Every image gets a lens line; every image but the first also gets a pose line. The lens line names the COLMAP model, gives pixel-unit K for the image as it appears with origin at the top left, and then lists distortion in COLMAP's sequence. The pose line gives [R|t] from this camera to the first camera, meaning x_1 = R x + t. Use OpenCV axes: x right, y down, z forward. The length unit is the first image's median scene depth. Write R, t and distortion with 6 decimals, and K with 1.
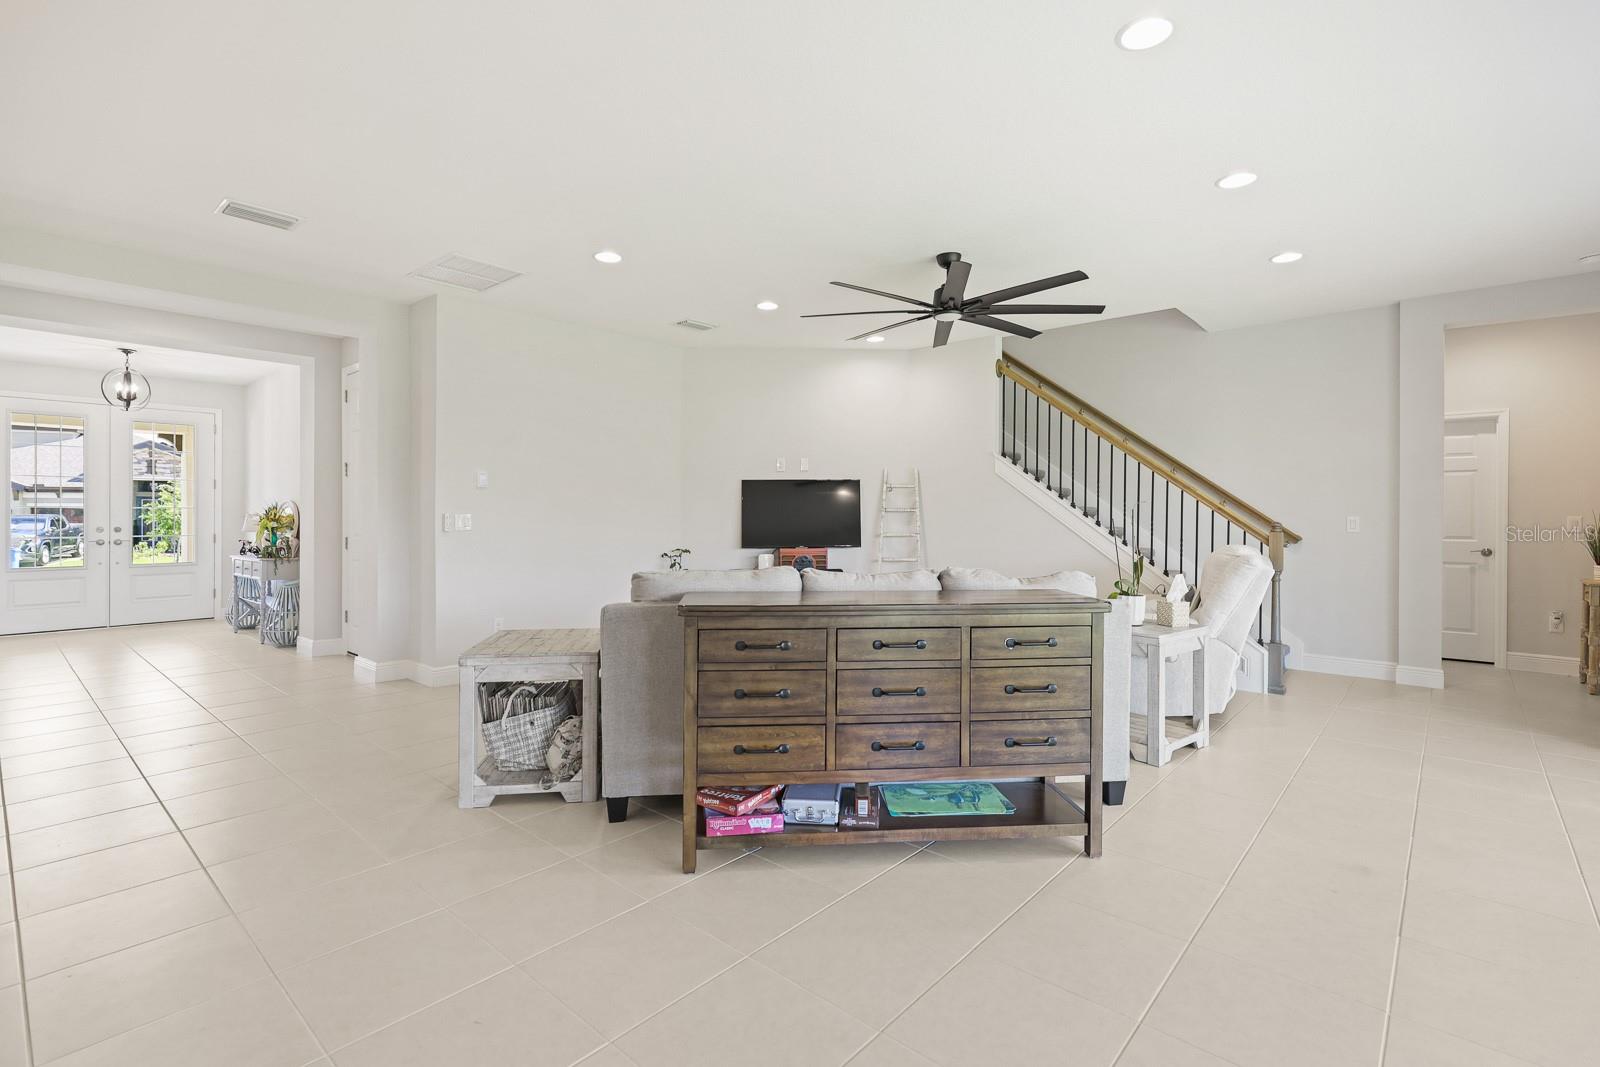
lens RADIAL K [[737.4, 0, 802.2], [0, 737.4, 525.7], [0, 0, 1]] dist [0.013047, -0.000453]
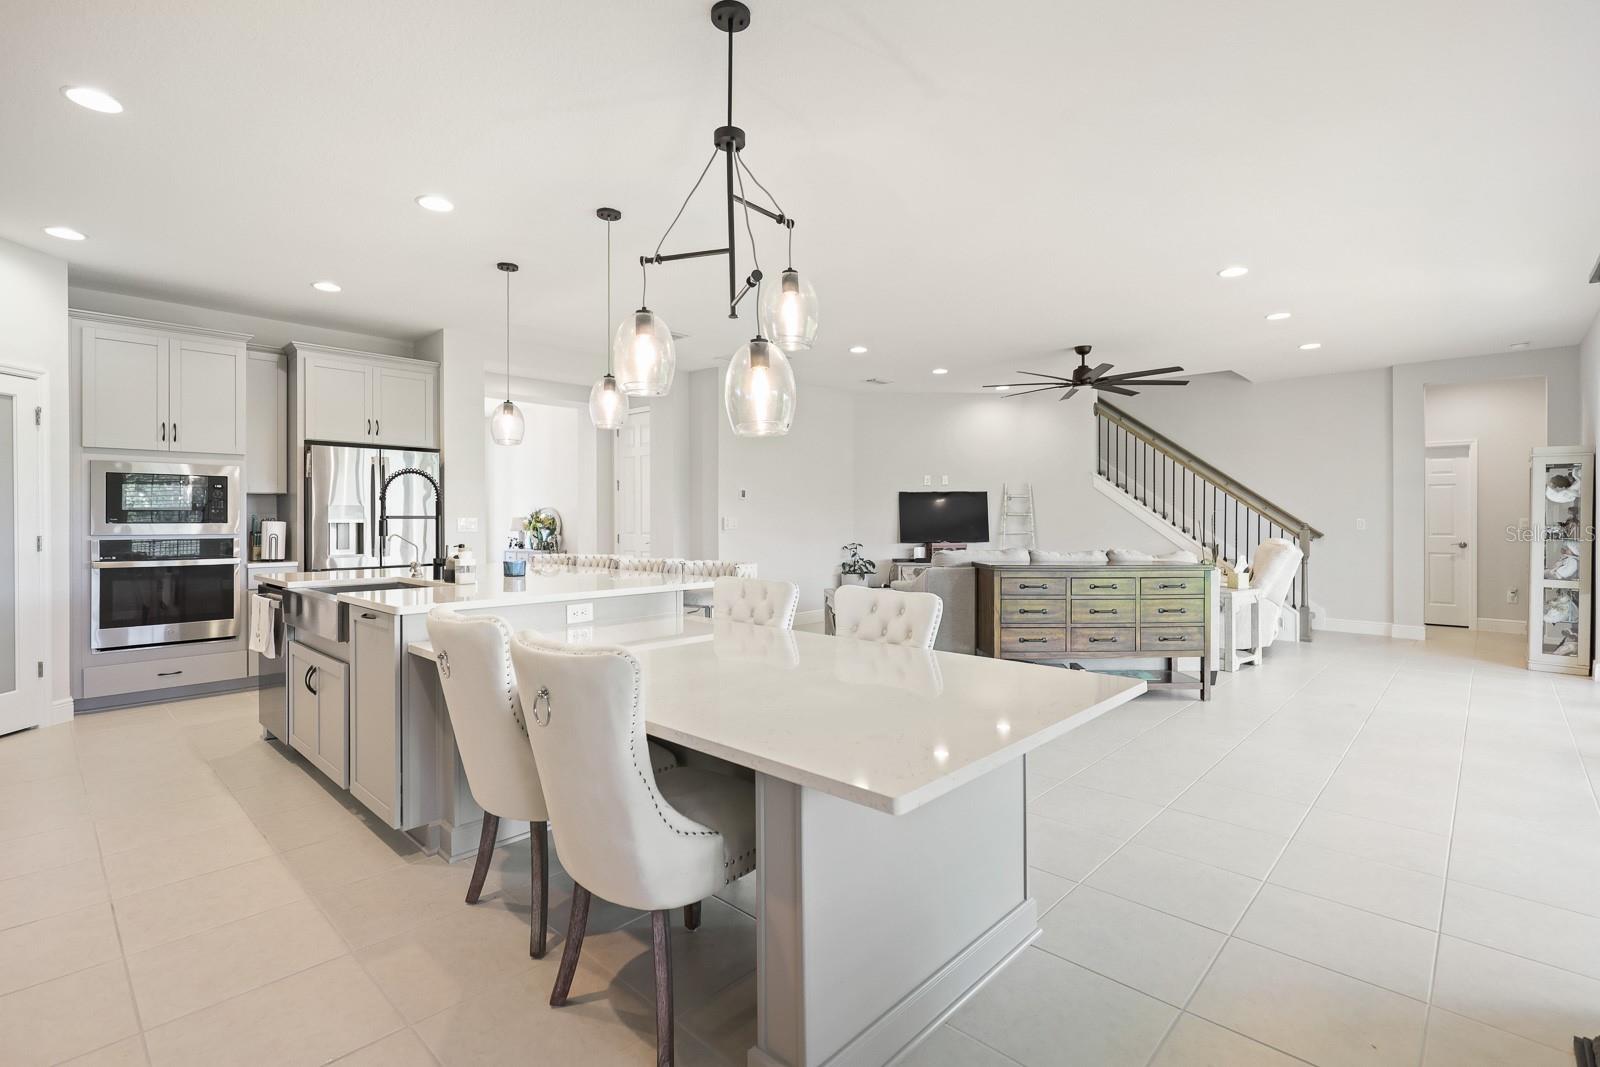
lens RADIAL K [[737.4, 0, 807.7], [0, 737.4, 521.4], [0, 0, 1]] dist [0.013047, -0.000453]
pose [[0.999742, -0.001426, -0.022650, -0.328434], [0.001225, 0.999960, -0.008908, 0.004686], [0.022661, 0.008878, 0.999704, -0.518592]]
